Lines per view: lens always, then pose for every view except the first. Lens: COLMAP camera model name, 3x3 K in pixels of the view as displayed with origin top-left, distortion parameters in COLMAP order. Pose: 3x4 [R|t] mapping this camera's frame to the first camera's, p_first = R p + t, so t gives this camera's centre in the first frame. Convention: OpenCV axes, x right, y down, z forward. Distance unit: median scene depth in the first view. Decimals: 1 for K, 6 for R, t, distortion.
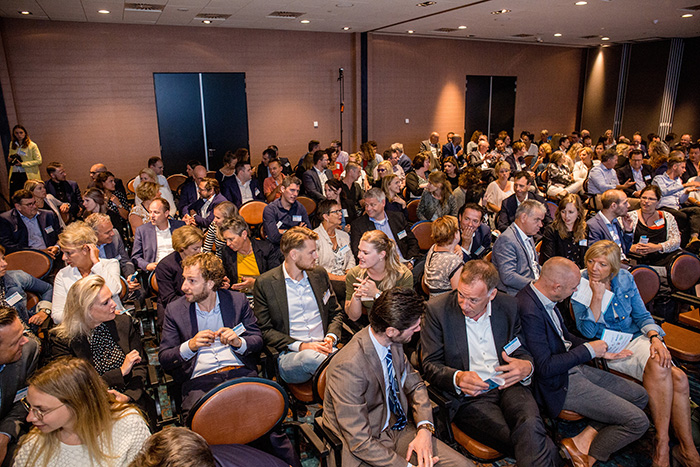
lens RADIAL K [[479.7, 0, 340.7], [0, 479.7, 220.1], [0, 0, 1]] dist [-0.070652, 0.043409]
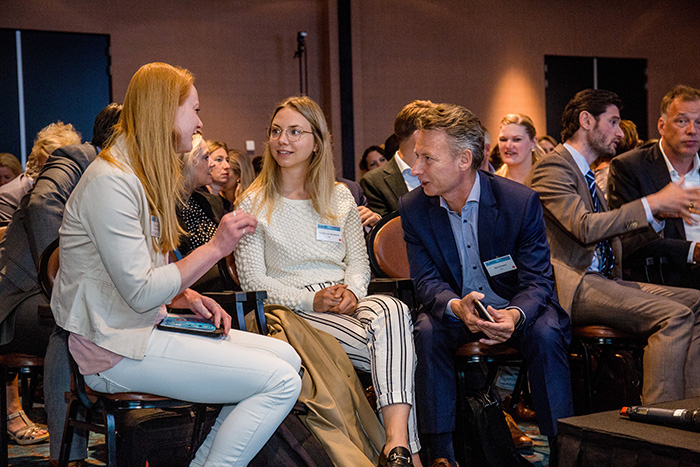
lens RADIAL K [[1220.2, 0, 326.4], [0, 1220.2, 252.0], [0, 0, 1]] dist [0.143491, 0.000000]
pose [[0.994166, -0.015492, 0.106744, -0.108672], [0.036277, 0.980005, -0.195640, 0.148444], [-0.101579, 0.198371, 0.974849, -0.188906]]
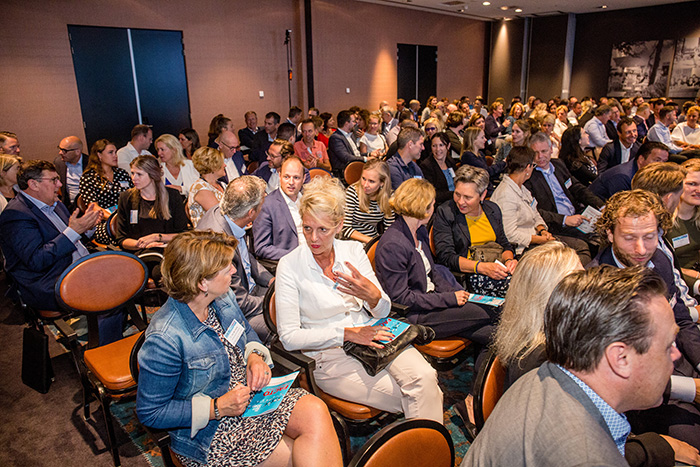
lens RADIAL K [[479.7, 0, 346.2], [0, 479.7, 228.7], [0, 0, 1]] dist [-0.070652, 0.043409]
pose [[0.941820, -0.103222, 0.319875, -0.211499], [0.089138, 0.994305, 0.058405, 0.009412], [-0.324082, -0.026494, 0.945658, 0.110715]]
